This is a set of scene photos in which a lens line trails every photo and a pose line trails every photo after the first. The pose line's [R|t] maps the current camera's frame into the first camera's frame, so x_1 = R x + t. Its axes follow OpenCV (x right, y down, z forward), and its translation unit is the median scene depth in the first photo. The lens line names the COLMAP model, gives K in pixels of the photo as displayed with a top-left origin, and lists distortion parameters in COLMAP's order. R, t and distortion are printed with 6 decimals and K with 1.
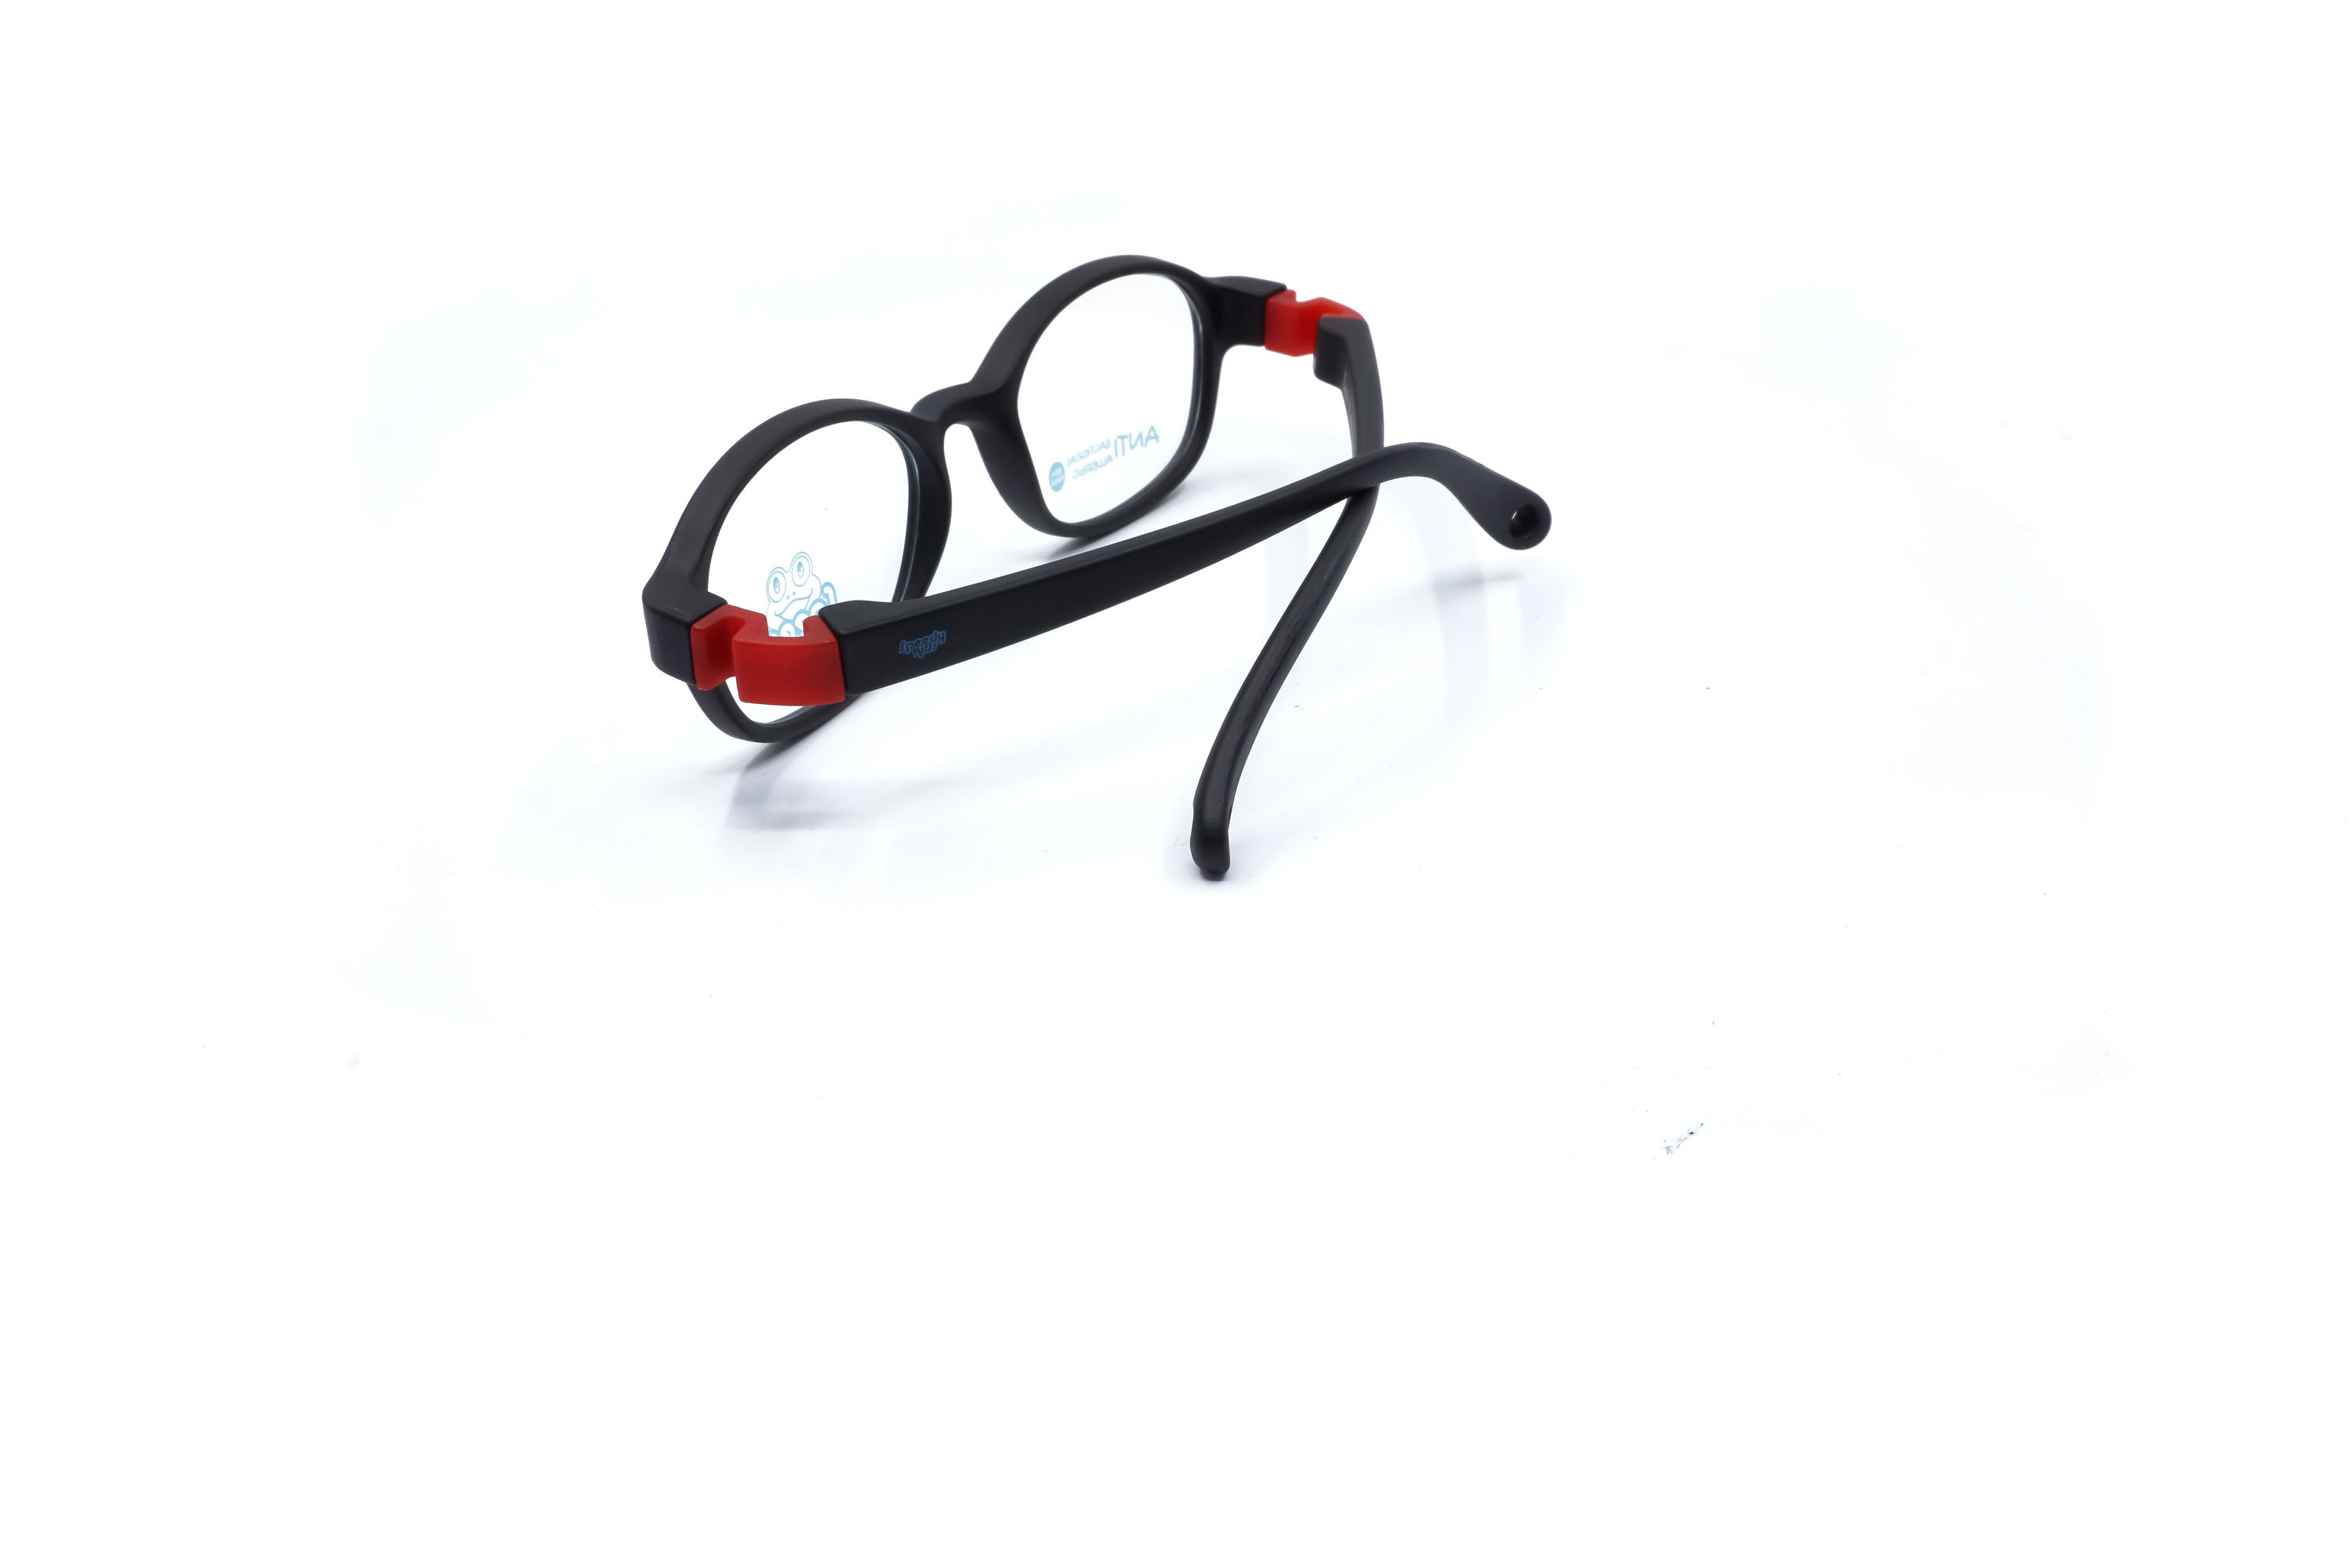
lens RADIAL K [[2417.4, 0, 1195.9], [0, 2417.4, 784.2], [0, 0, 1]] dist [0.018944, -0.005324]
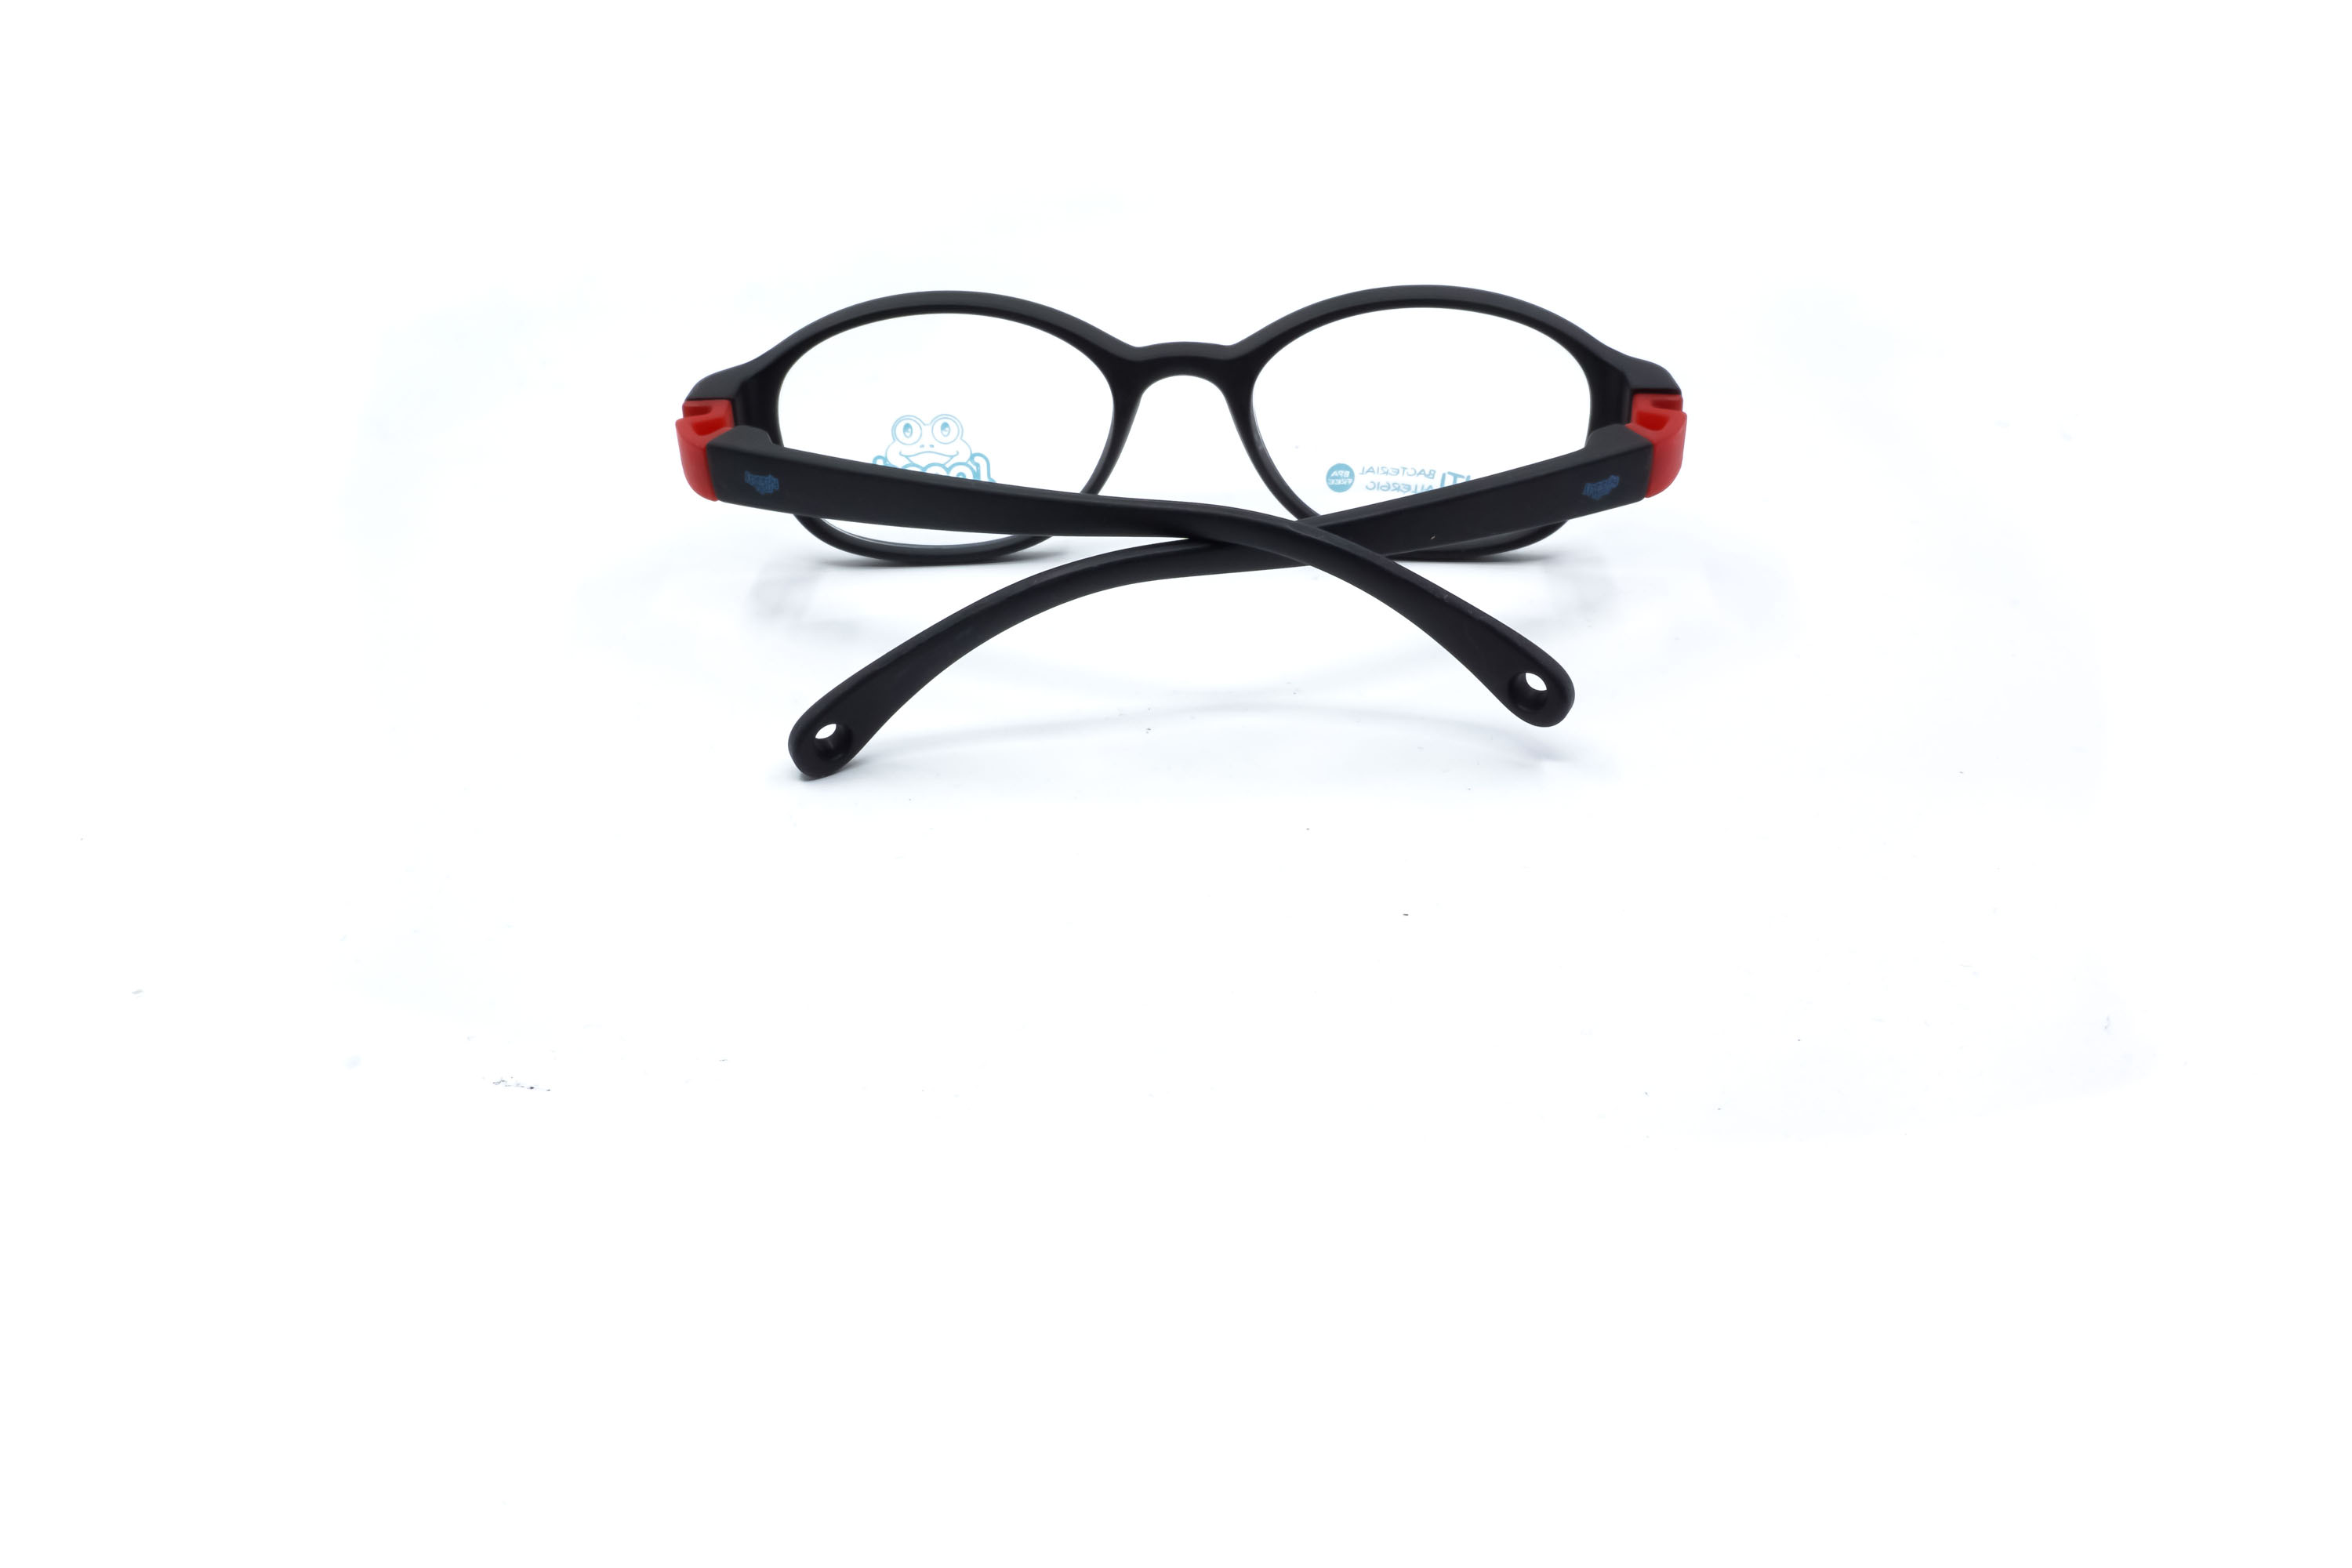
lens RADIAL K [[2417.4, 0, 1195.9], [0, 2417.4, 784.2], [0, 0, 1]] dist [0.018944, -0.005324]
pose [[0.503253, 0.434327, -0.747059, 0.734223], [-0.421025, 0.878199, 0.226947, -0.225300], [0.754636, 0.200318, 0.624818, 0.377174]]
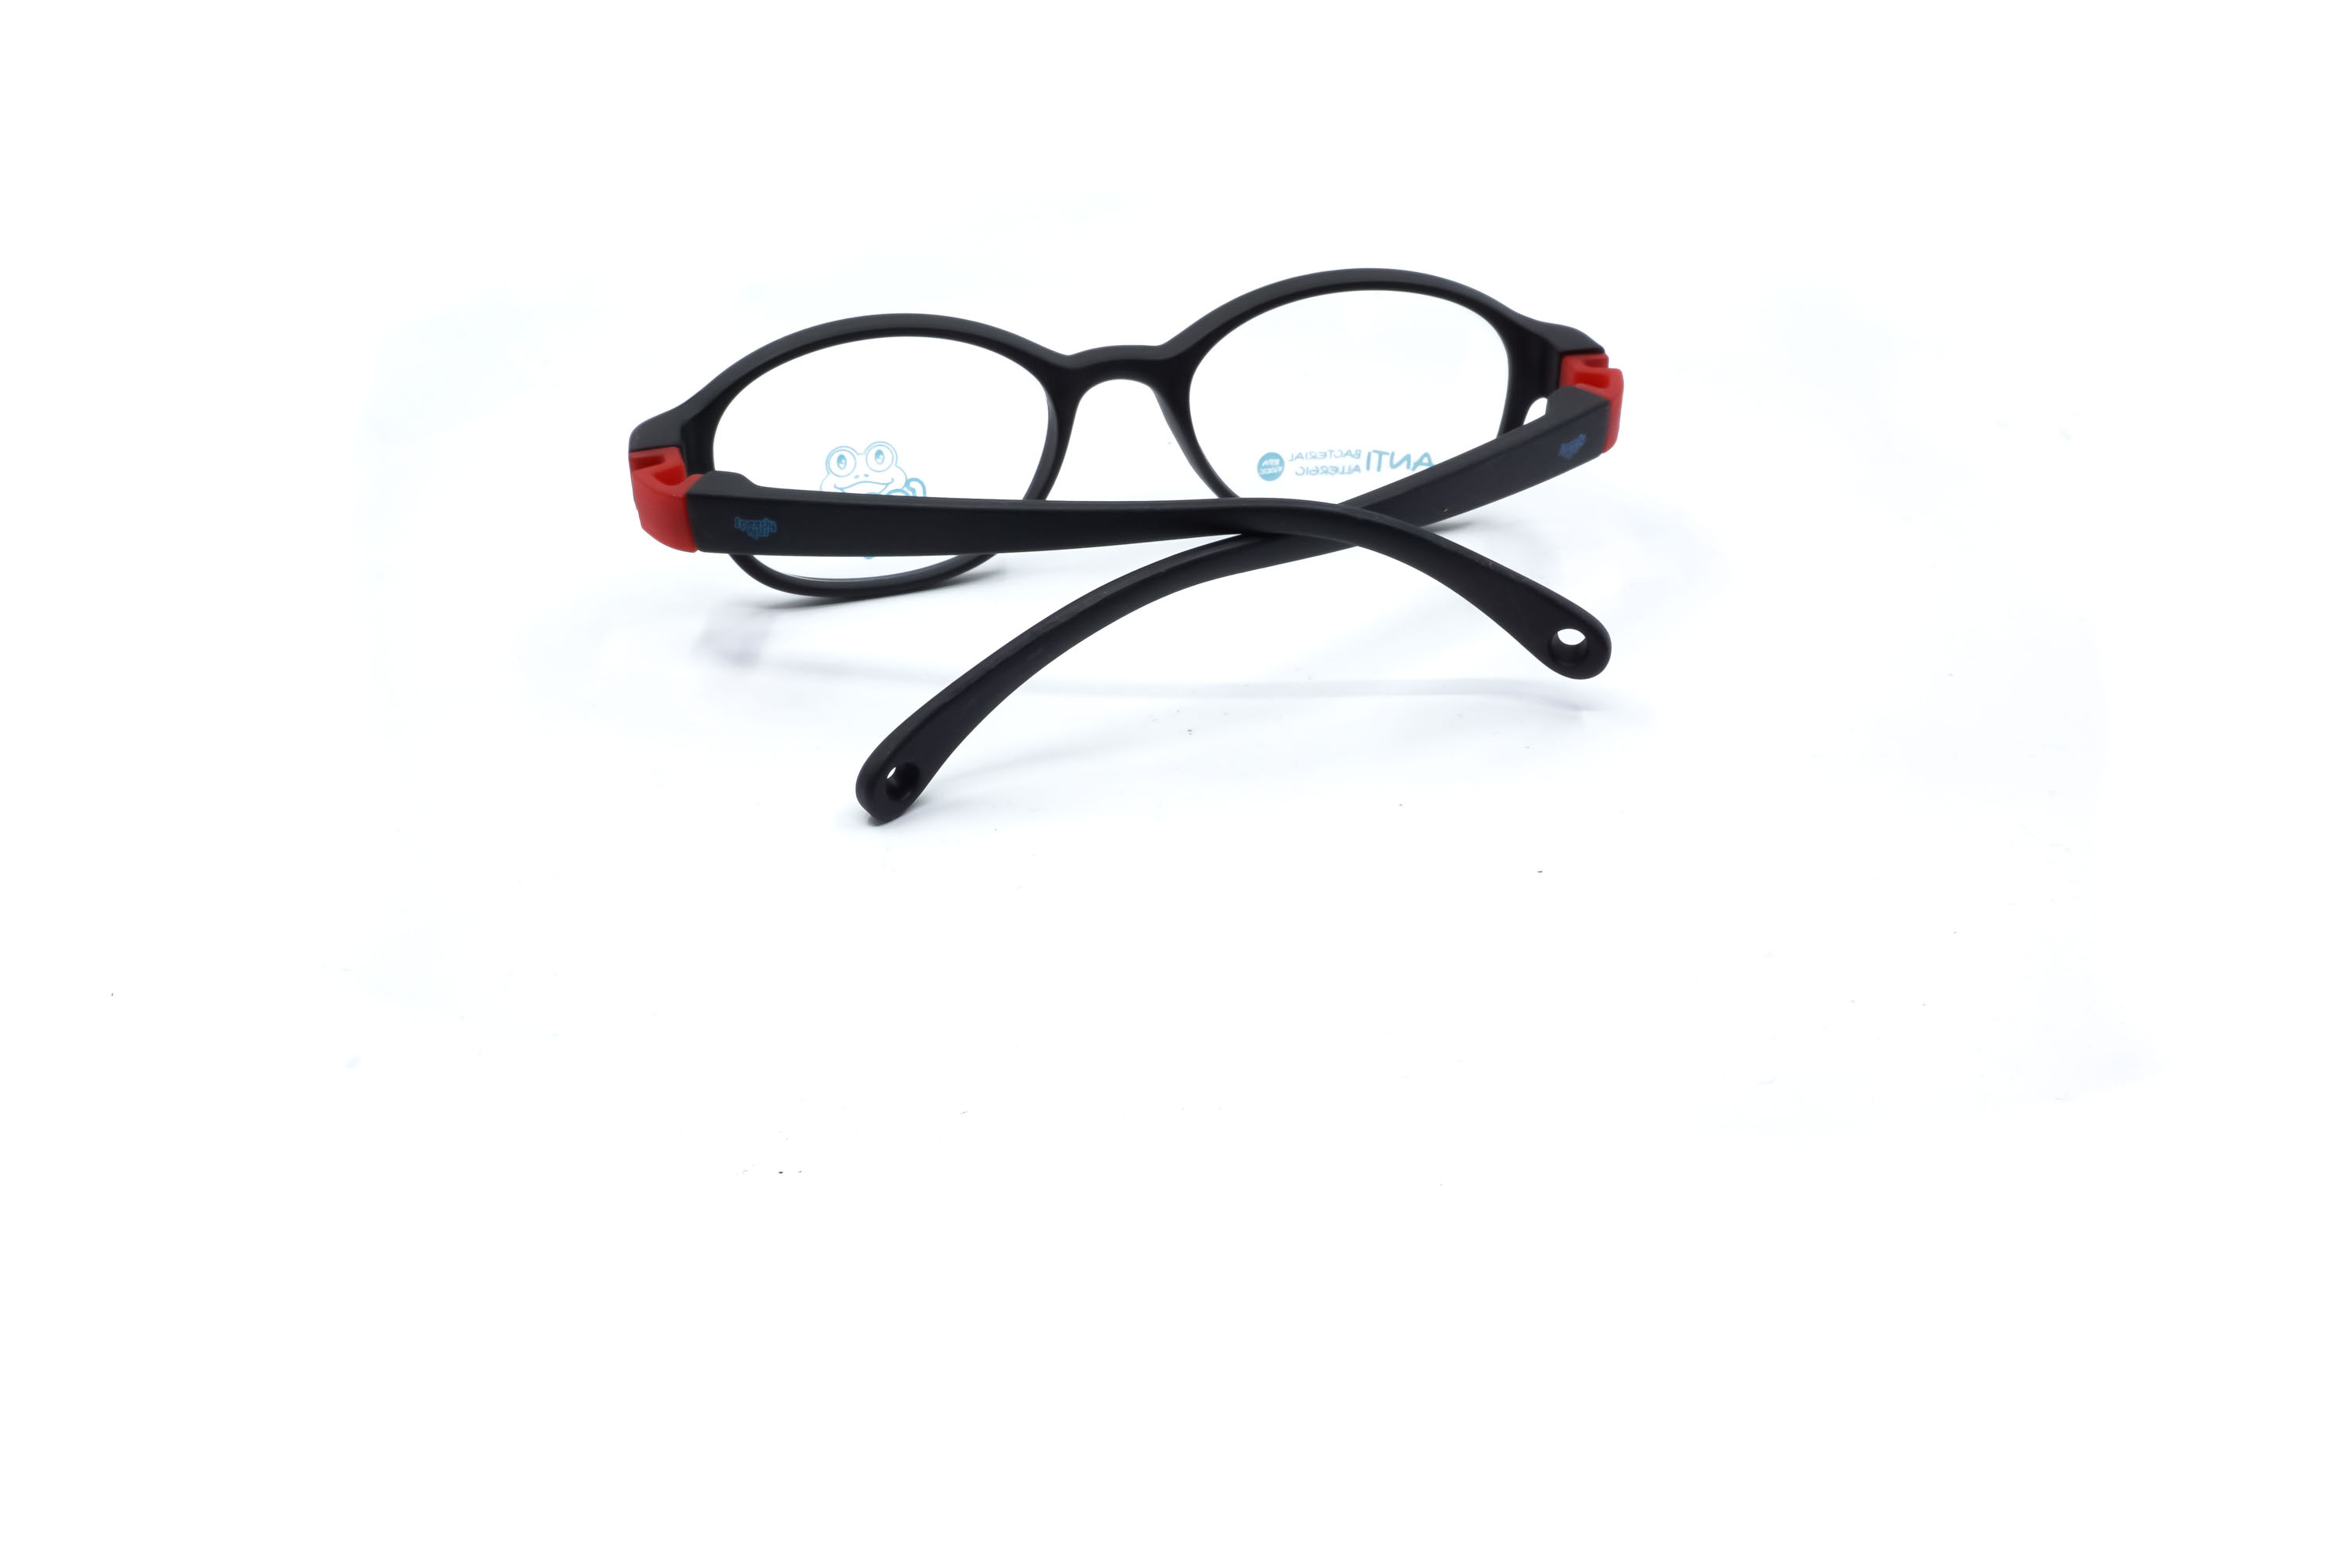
lens RADIAL K [[2417.4, 0, 1195.9], [0, 2417.4, 784.2], [0, 0, 1]] dist [0.018944, -0.005324]
pose [[0.712698, 0.351543, -0.607025, 0.597205], [-0.344029, 0.929310, 0.134268, -0.133796], [0.611315, 0.113141, 0.783258, 0.220361]]
